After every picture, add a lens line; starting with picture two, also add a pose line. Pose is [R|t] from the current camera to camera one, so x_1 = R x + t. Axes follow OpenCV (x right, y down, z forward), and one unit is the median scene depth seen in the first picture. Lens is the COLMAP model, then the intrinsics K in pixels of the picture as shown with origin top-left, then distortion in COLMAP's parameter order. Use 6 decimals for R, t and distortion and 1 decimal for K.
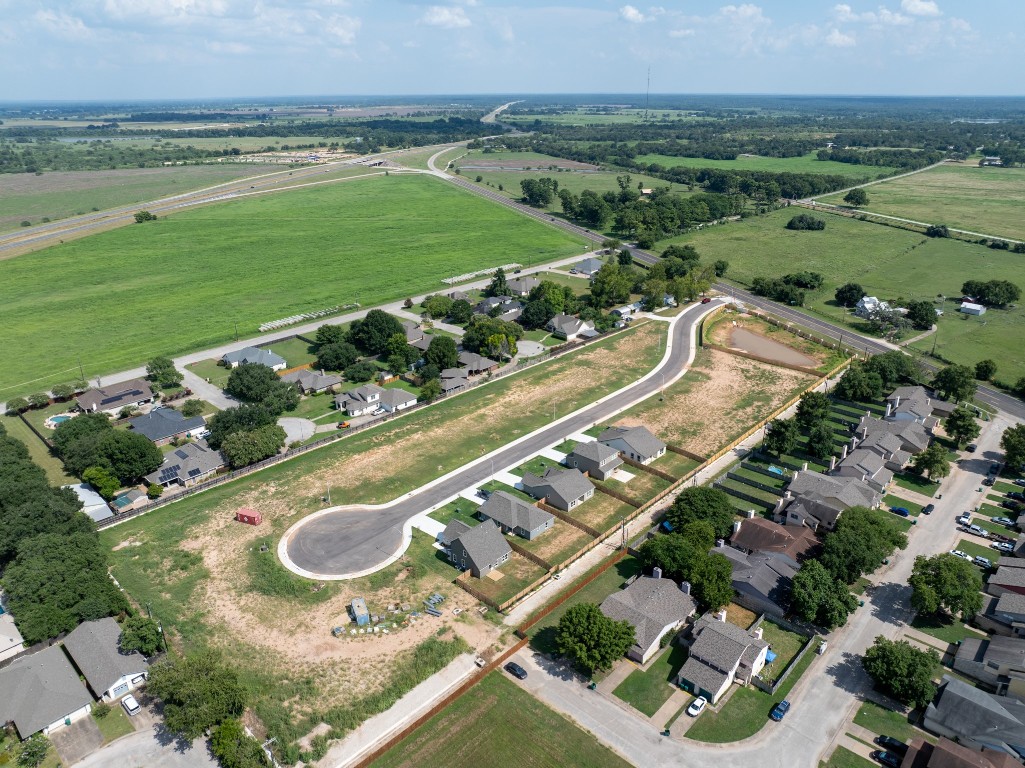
lens RADIAL K [[713.4, 0, 512.5], [0, 713.4, 384.0], [0, 0, 1]] dist [-0.035926, 0.000303]
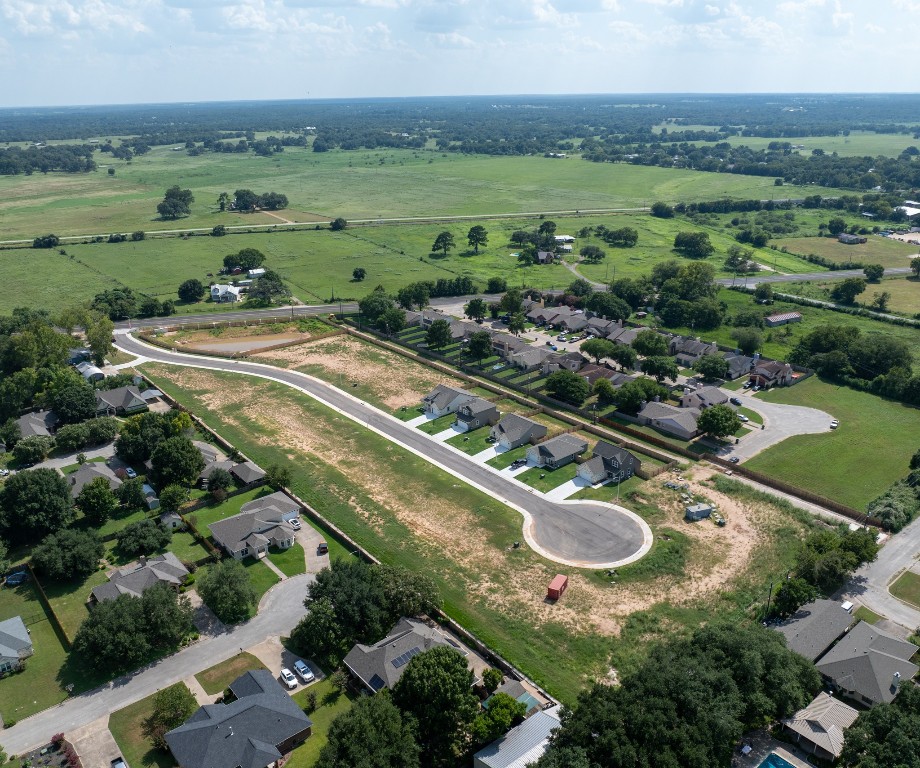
lens RADIAL K [[762.3, 0, 460.0], [0, 762.3, 384.0], [0, 0, 1]] dist [-0.035776, -0.001032]
pose [[0.117922, -0.349706, 0.929408, -0.911961], [0.388876, 0.877450, 0.280816, -0.261663], [-0.913712, 0.328310, 0.239463, 0.641040]]
